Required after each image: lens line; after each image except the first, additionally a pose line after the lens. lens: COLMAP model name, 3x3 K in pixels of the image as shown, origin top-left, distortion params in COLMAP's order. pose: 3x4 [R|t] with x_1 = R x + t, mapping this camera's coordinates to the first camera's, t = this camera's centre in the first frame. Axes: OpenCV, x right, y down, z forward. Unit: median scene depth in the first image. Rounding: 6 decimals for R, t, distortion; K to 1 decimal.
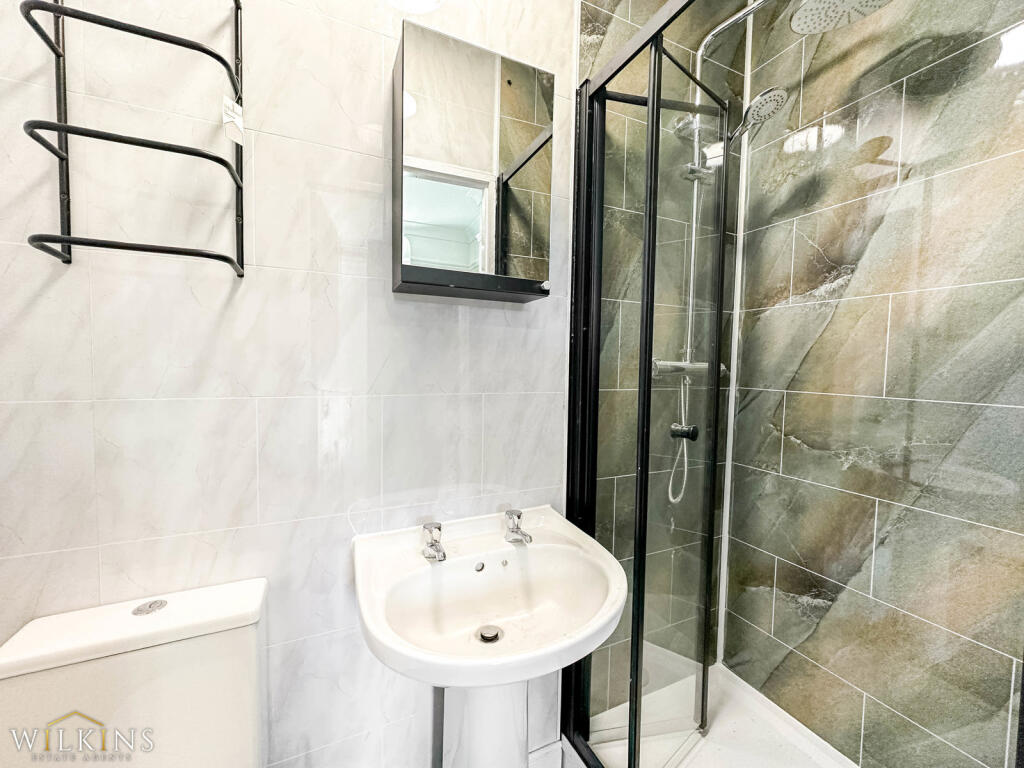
lens RADIAL K [[409.2, 0, 512.0], [0, 409.2, 384.0], [0, 0, 1]] dist [0.000967, 0.000227]
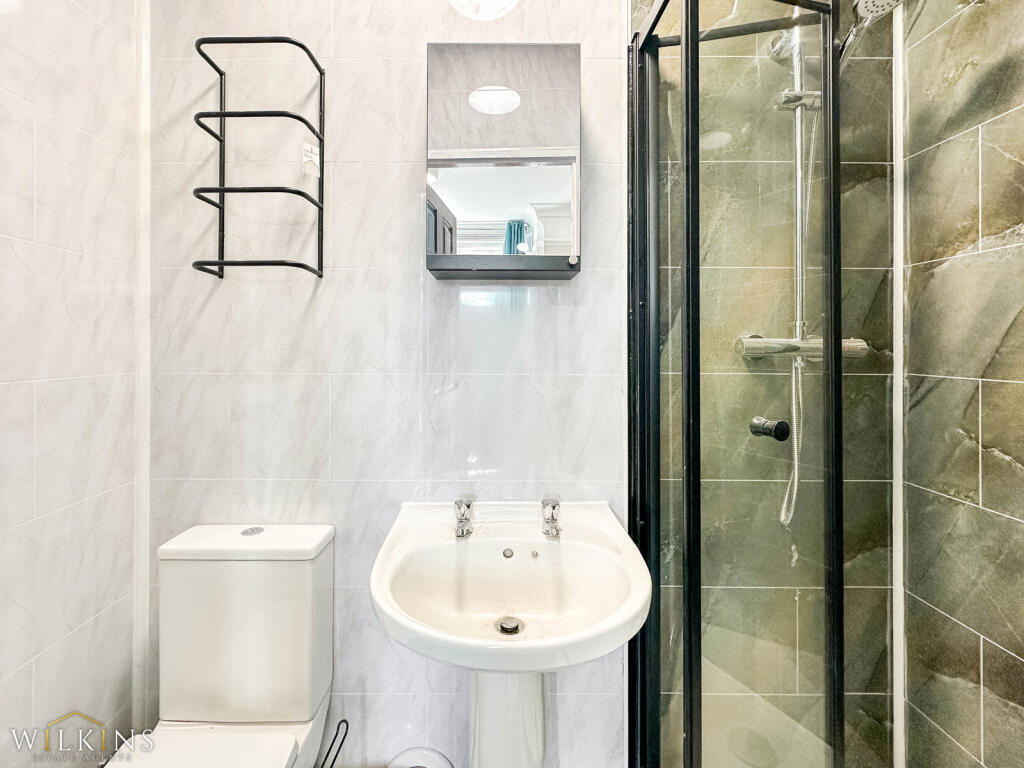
lens RADIAL K [[442.9, 0, 509.5], [0, 442.9, 342.0], [0, 0, 1]] dist [0.000638, 0.000502]
pose [[0.903783, -0.015266, -0.427719, 0.291670], [-0.011272, 0.998168, -0.059446, 0.007830], [0.427843, 0.058547, 0.901955, 0.019771]]
